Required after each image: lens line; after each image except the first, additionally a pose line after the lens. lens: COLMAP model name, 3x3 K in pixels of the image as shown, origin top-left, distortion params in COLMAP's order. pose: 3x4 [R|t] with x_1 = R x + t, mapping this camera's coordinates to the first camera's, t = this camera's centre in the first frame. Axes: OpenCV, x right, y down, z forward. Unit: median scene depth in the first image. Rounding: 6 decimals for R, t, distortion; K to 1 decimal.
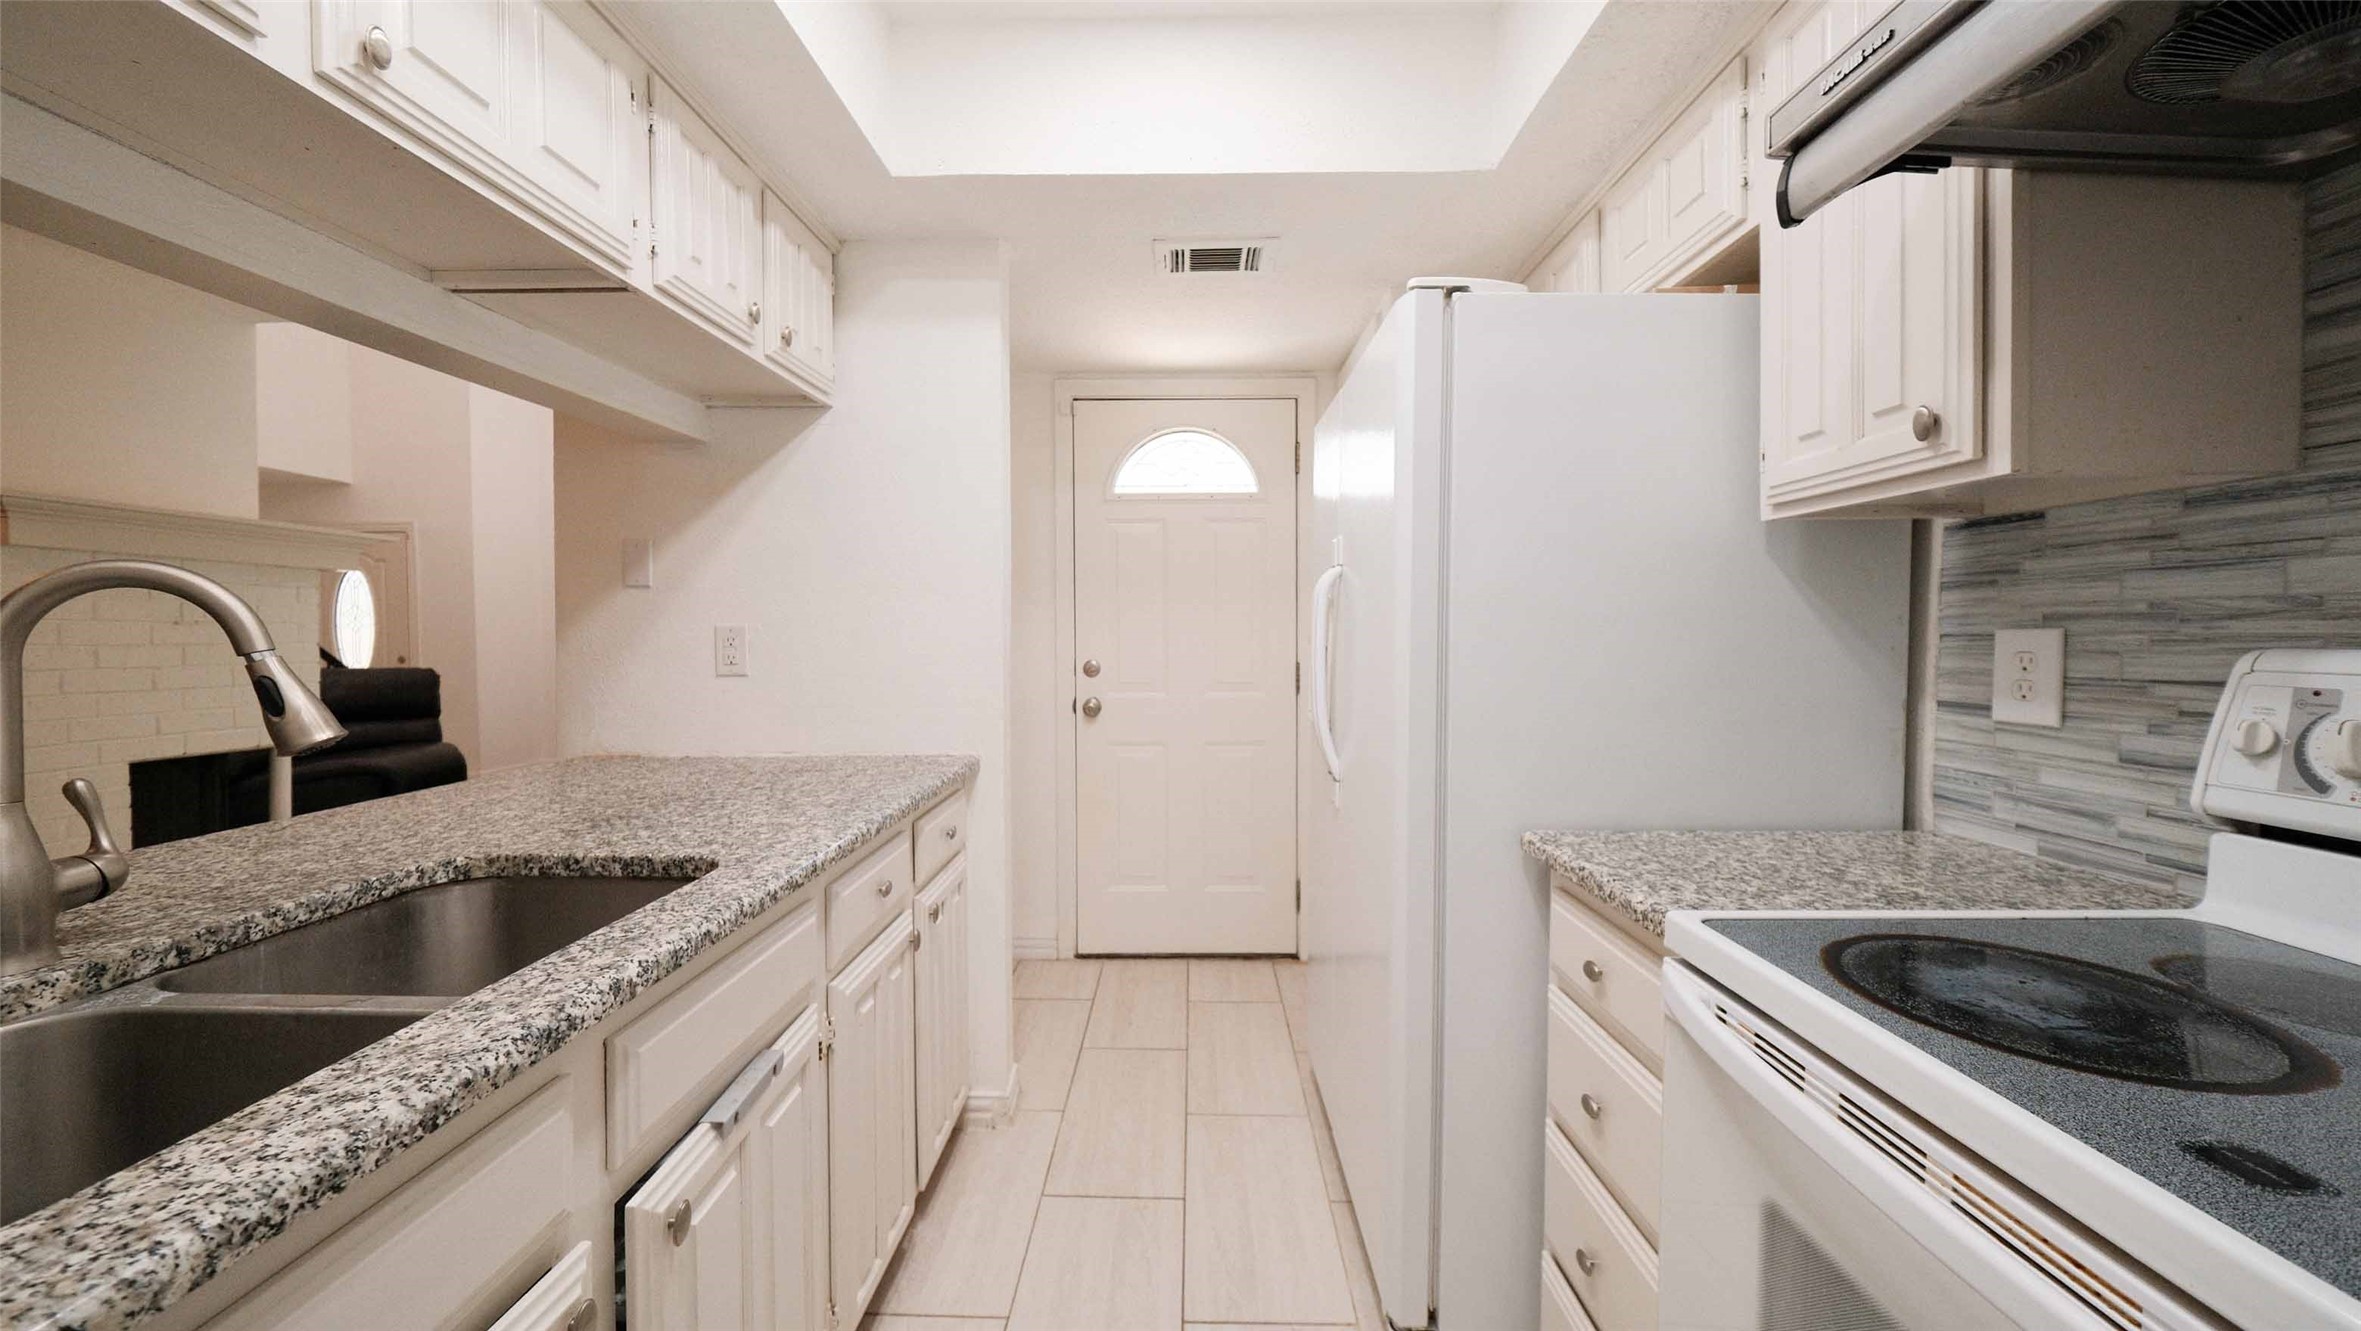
lens RADIAL K [[814.1, 0, 1175.5], [0, 814.1, 649.1], [0, 0, 1]] dist [0.000408, 0.000028]
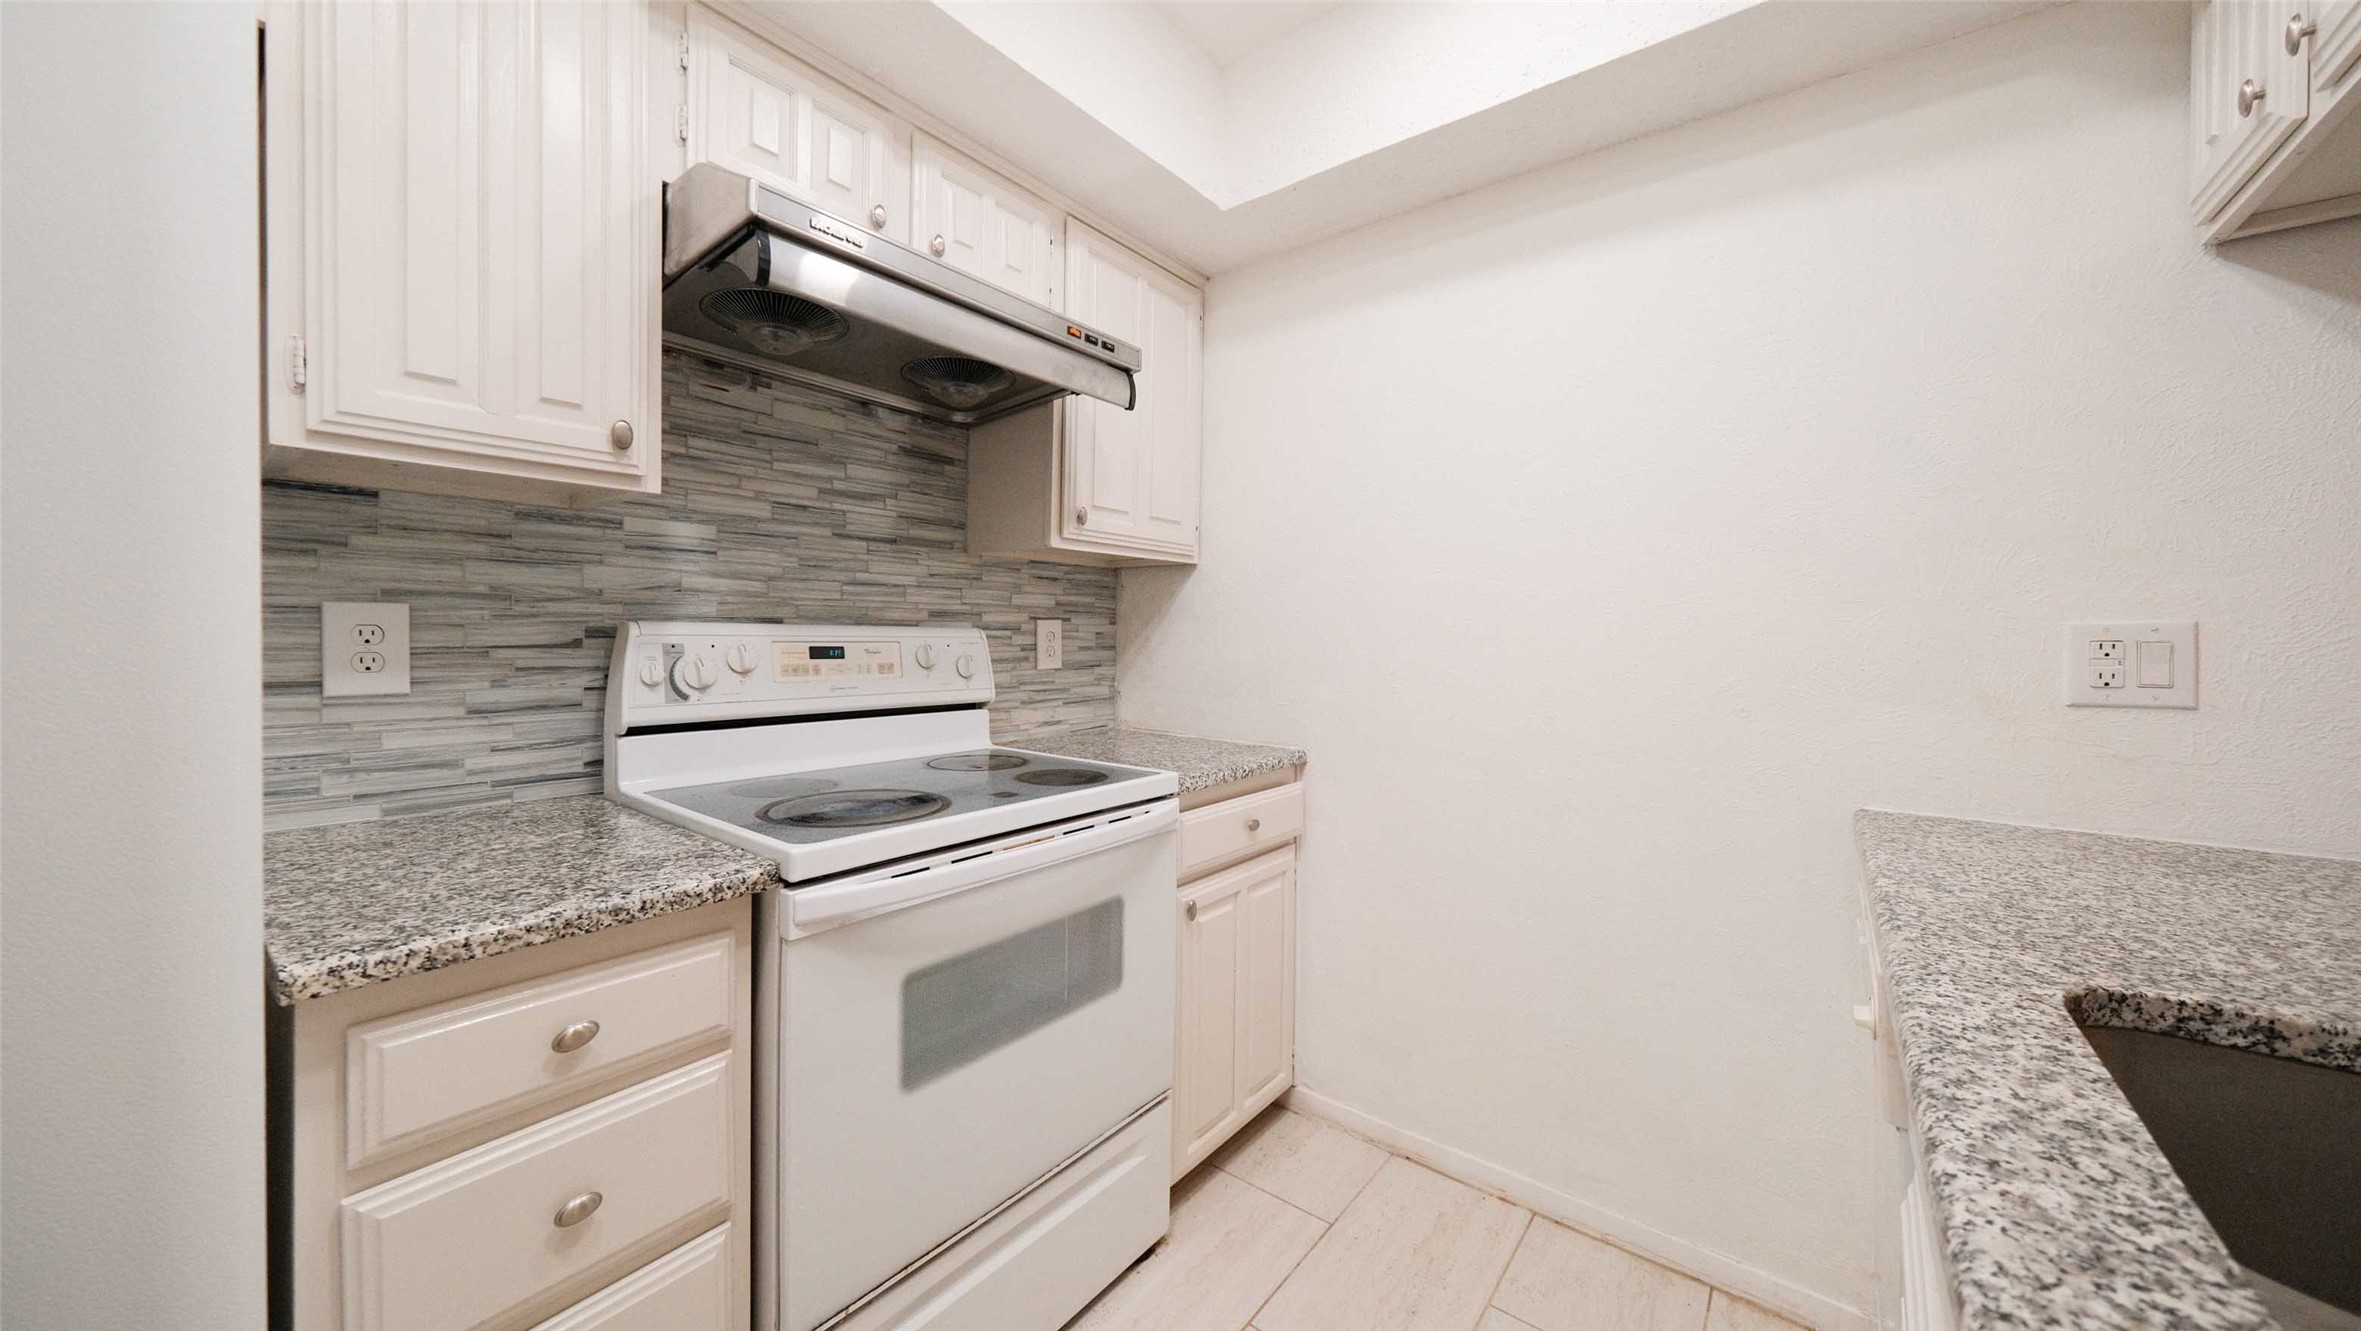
lens RADIAL K [[814.1, 0, 1170.6], [0, 814.1, 649.3], [0, 0, 1]] dist [0.000408, 0.000028]
pose [[-0.791664, -0.018375, 0.610680, -0.430694], [0.001983, 0.999465, 0.032644, 0.003034], [-0.610953, 0.027054, -0.791205, 1.333127]]
